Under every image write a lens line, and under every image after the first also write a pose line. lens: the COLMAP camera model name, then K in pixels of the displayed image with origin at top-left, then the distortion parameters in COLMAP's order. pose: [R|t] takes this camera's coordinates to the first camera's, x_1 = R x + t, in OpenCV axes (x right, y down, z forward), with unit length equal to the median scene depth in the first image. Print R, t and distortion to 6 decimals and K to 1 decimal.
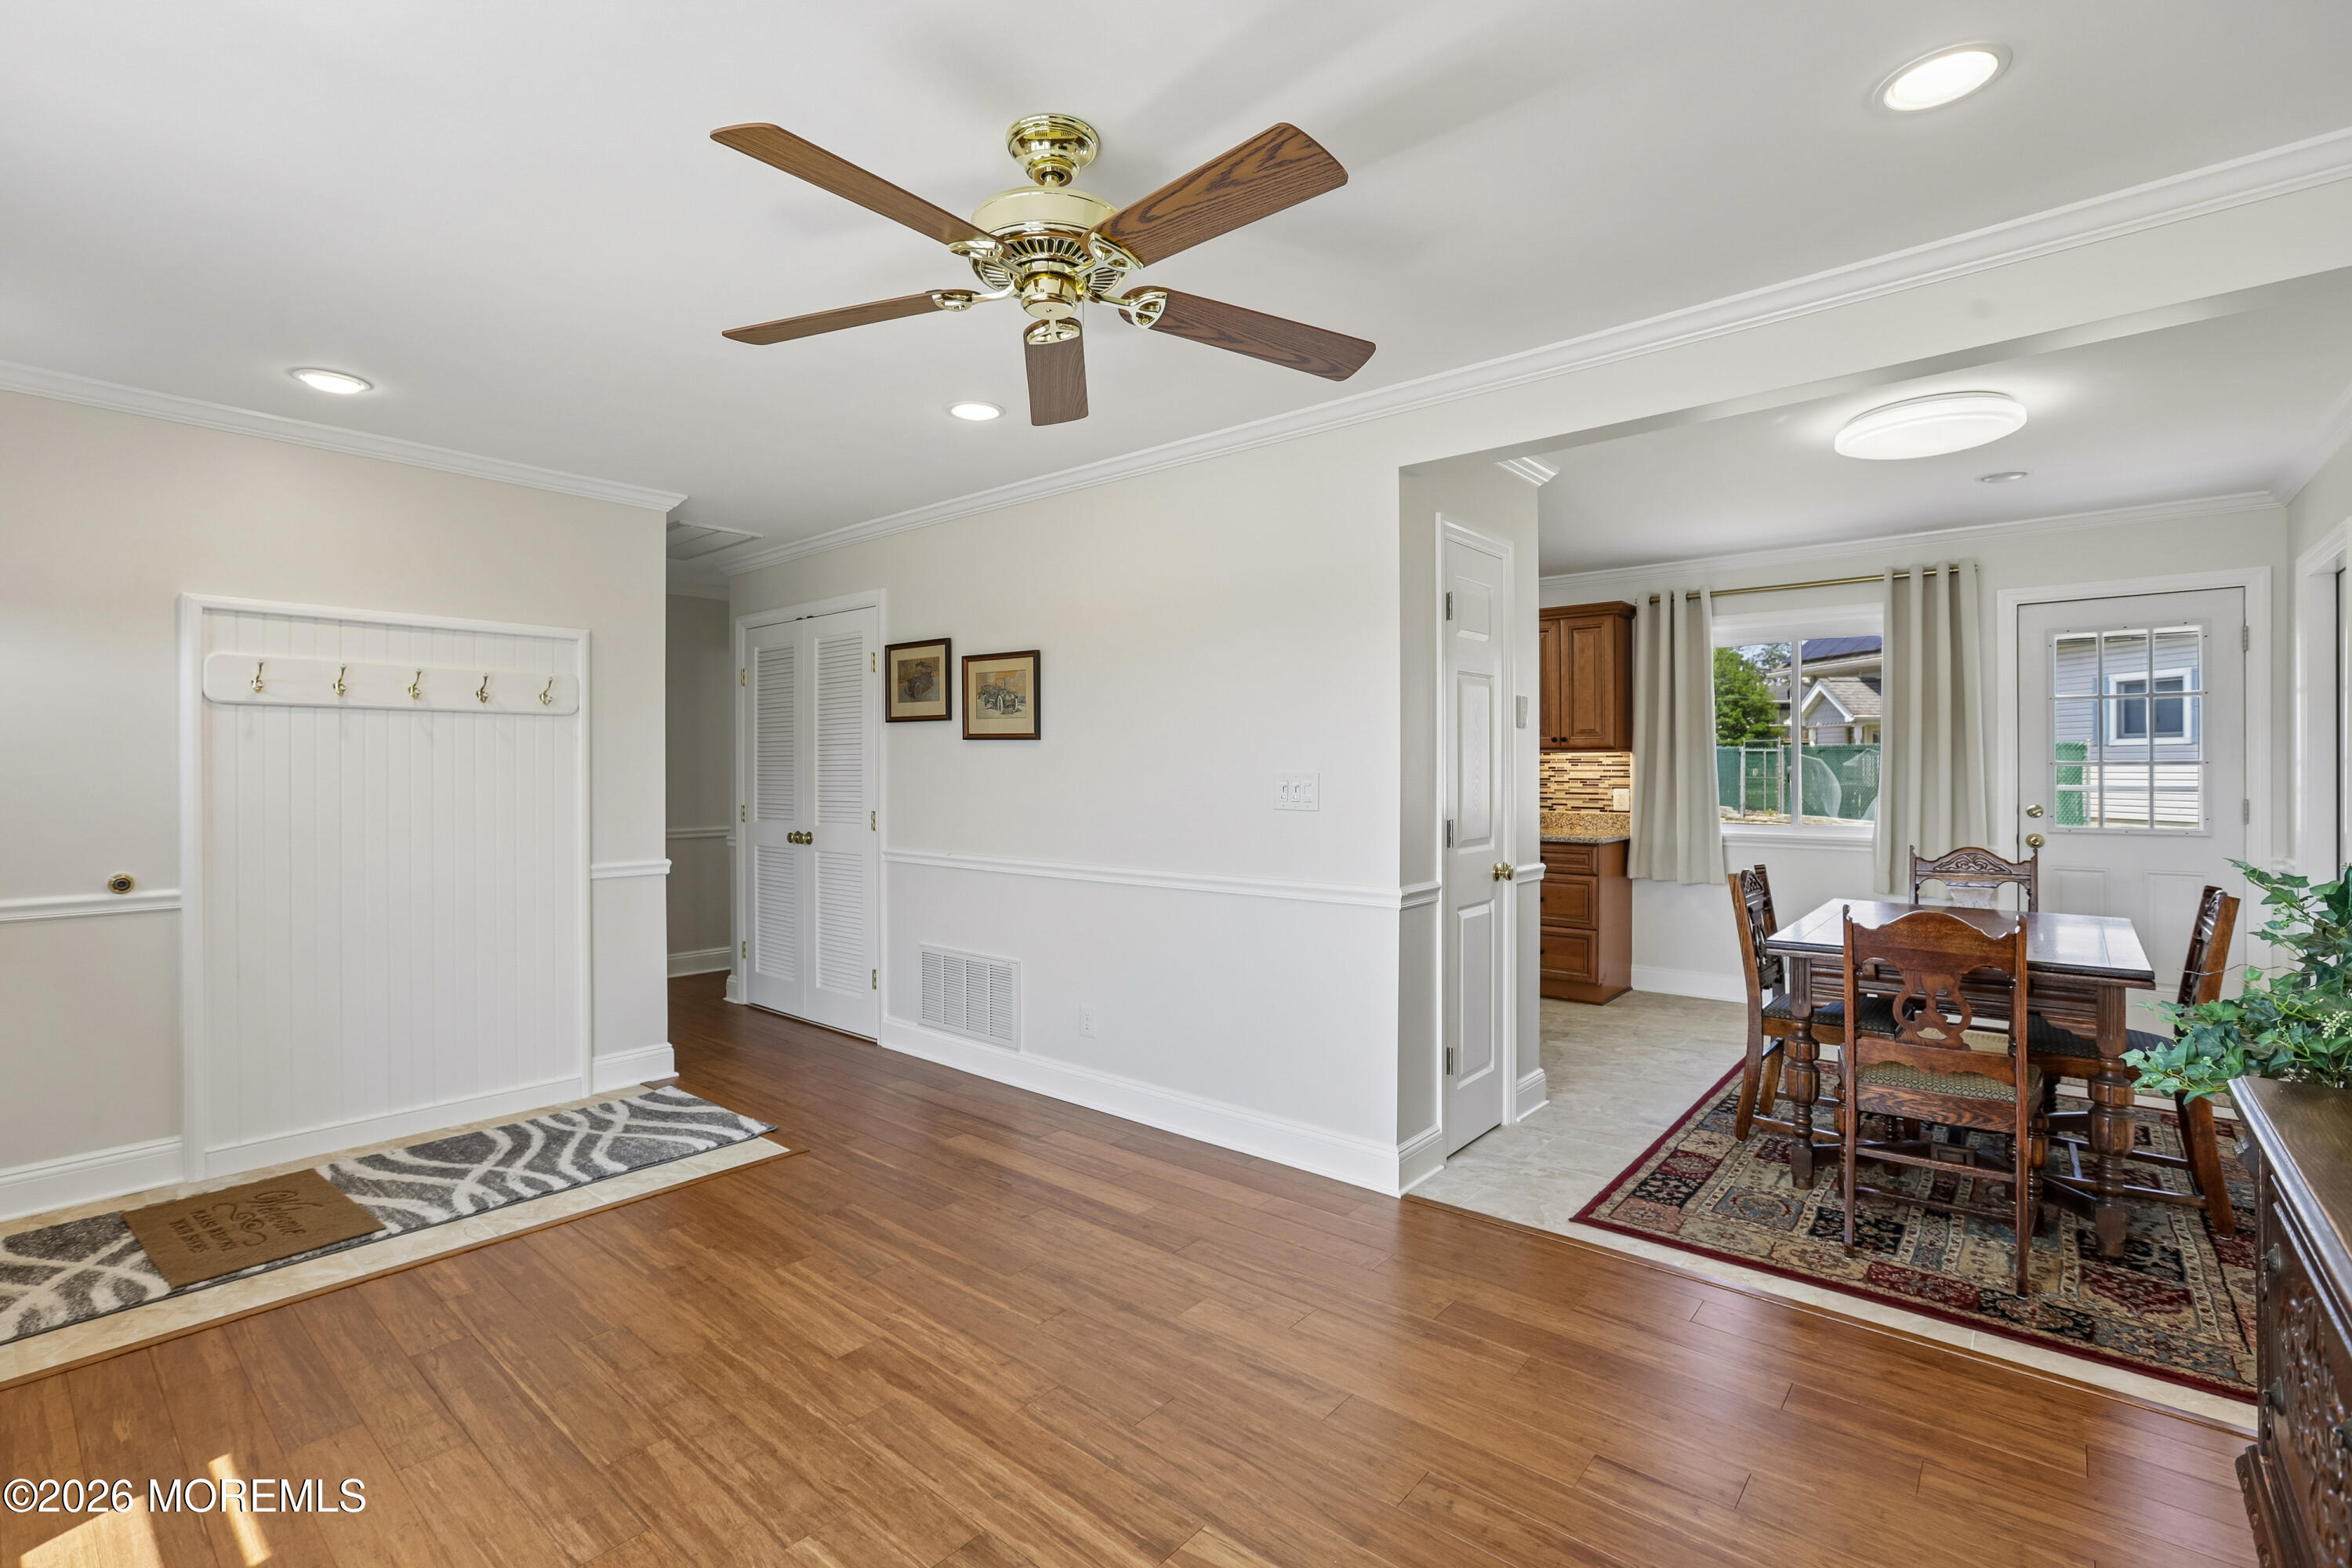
lens RADIAL K [[1065.4, 0, 1142.9], [0, 1065.4, 776.3], [0, 0, 1]] dist [-0.032142, 0.012826]
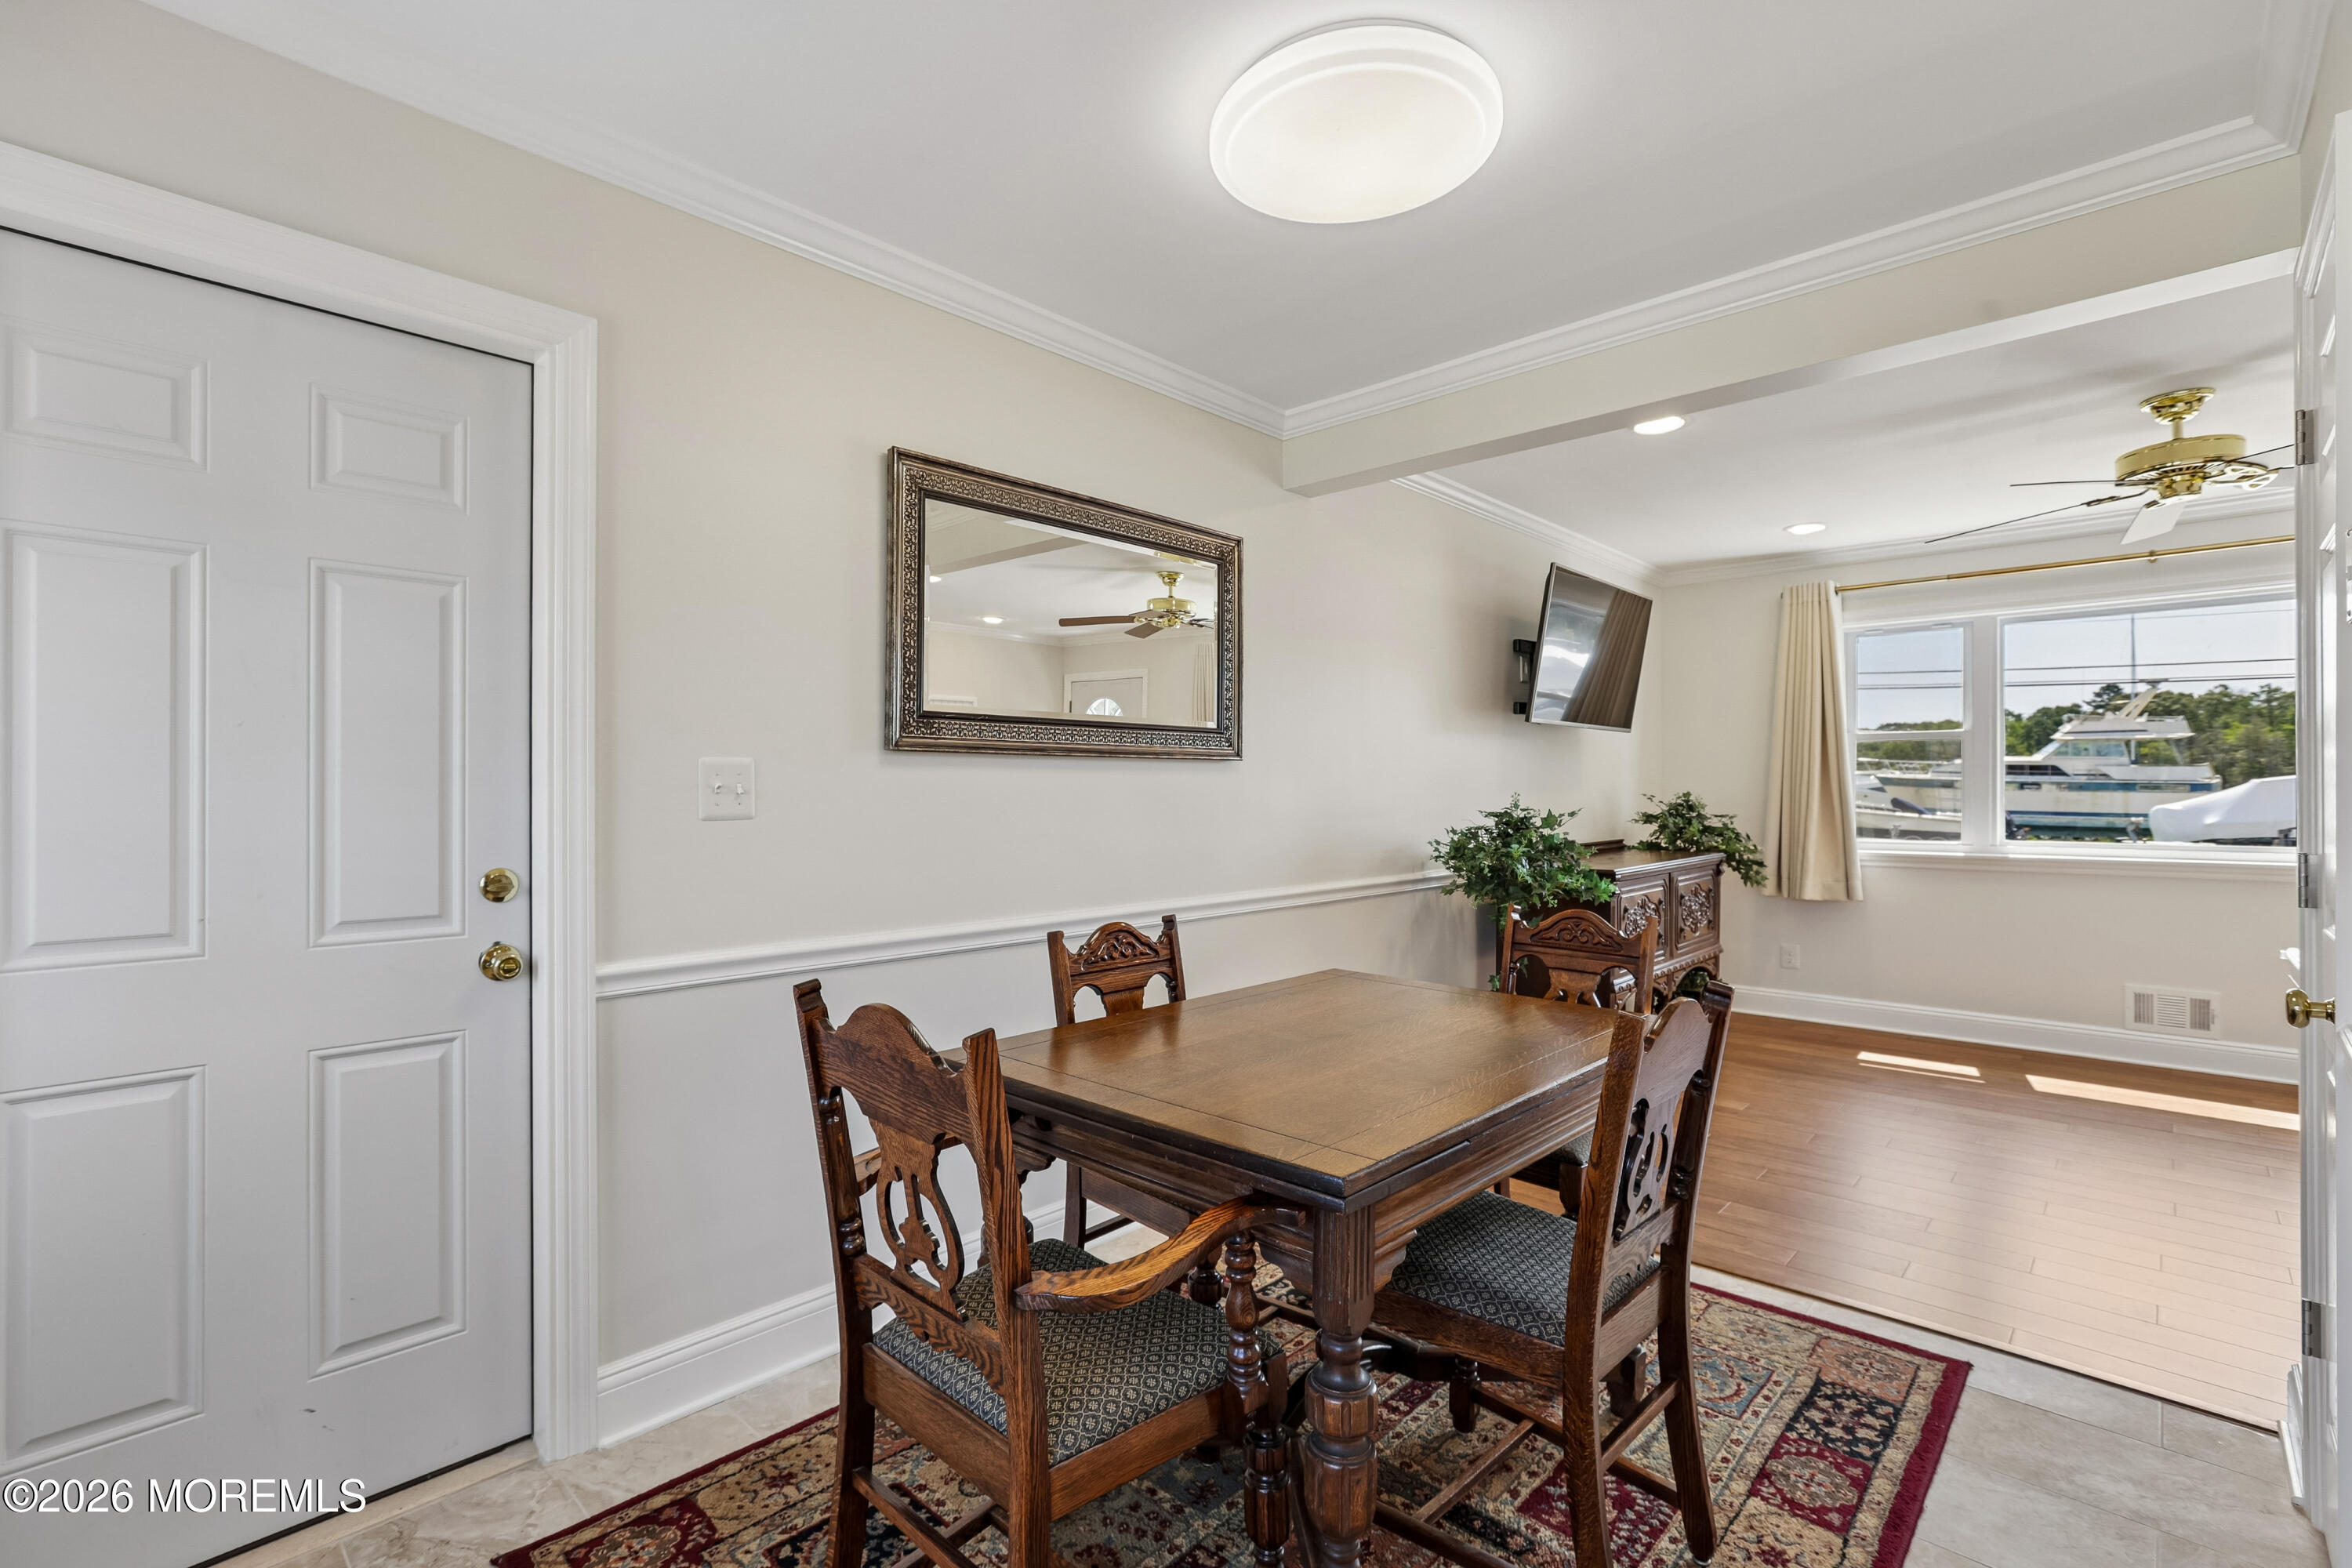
lens RADIAL K [[1065.4, 0, 1148.4], [0, 1065.4, 784.7], [0, 0, 1]] dist [-0.032142, 0.012826]
pose [[-0.998515, 0.006446, 0.054088, 0.678049], [0.006476, 0.999979, 0.000379, 0.003210], [-0.054084, 0.000729, -0.998536, 1.273138]]
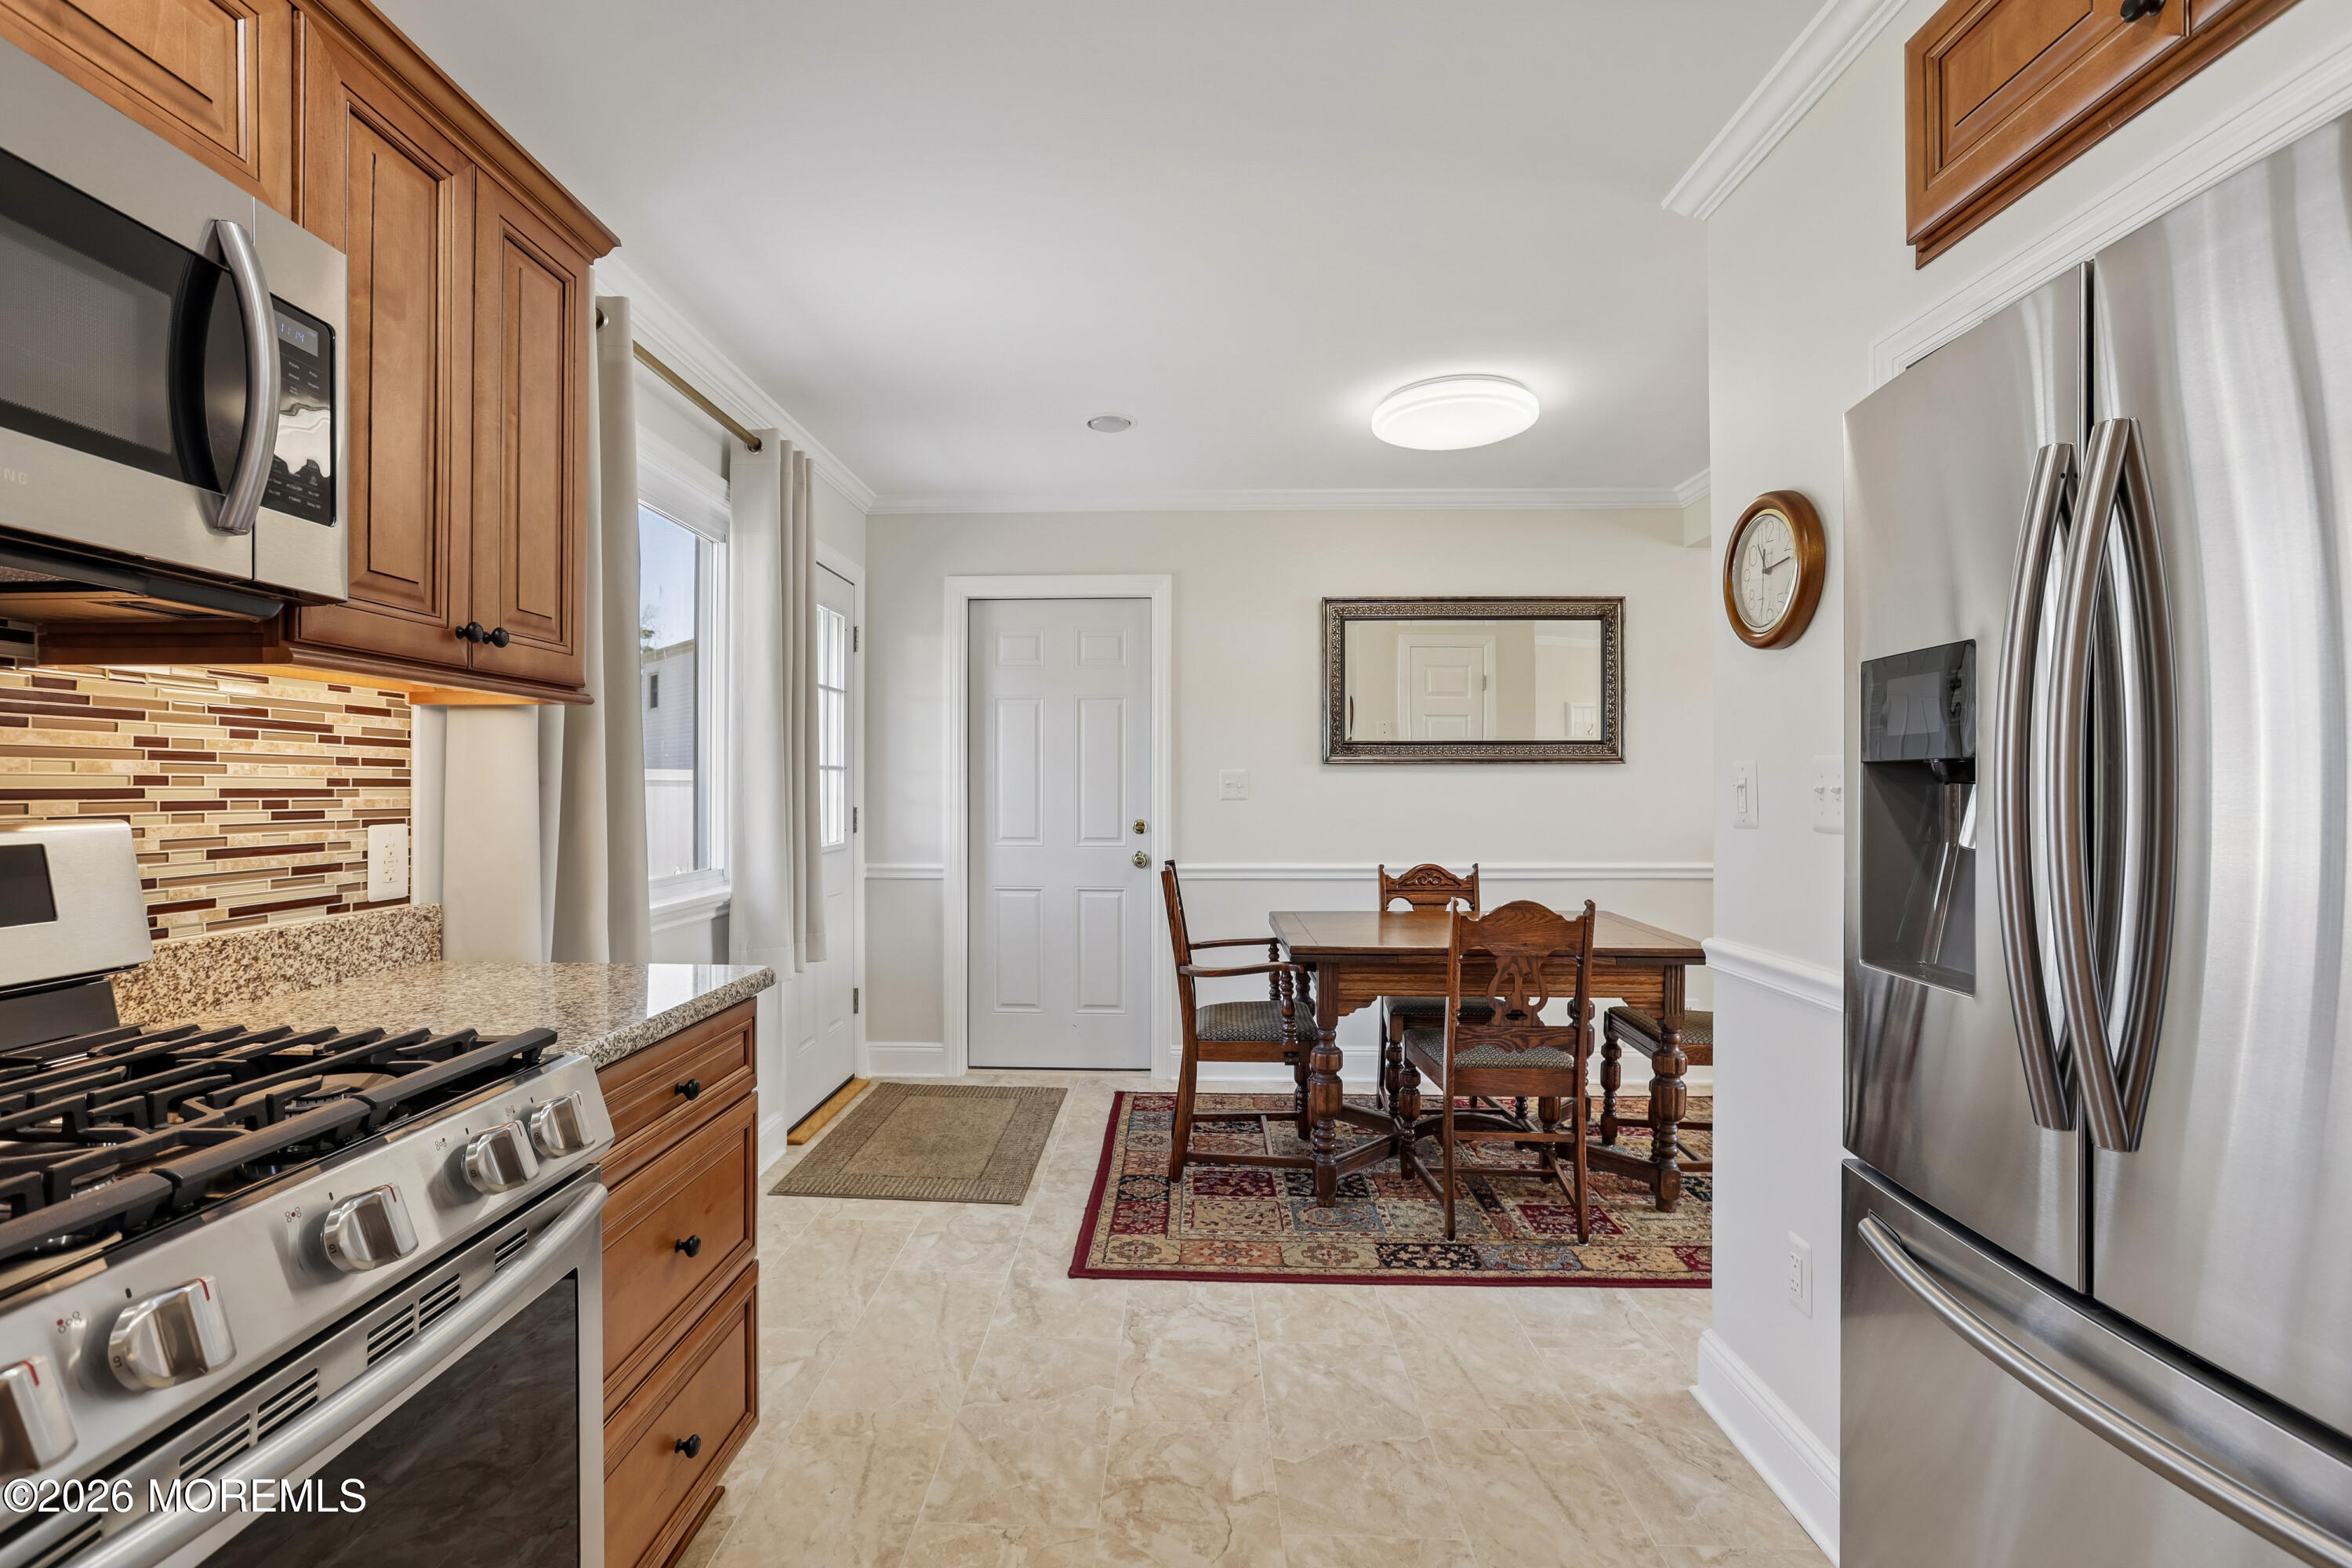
lens RADIAL K [[1065.4, 0, 1153.4], [0, 1065.4, 780.2], [0, 0, 1]] dist [-0.032142, 0.012826]
pose [[-0.633496, 0.009665, 0.773686, 0.141065], [0.008538, 0.999948, -0.005500, 0.004485], [-0.773699, 0.003122, -0.633546, 1.502918]]
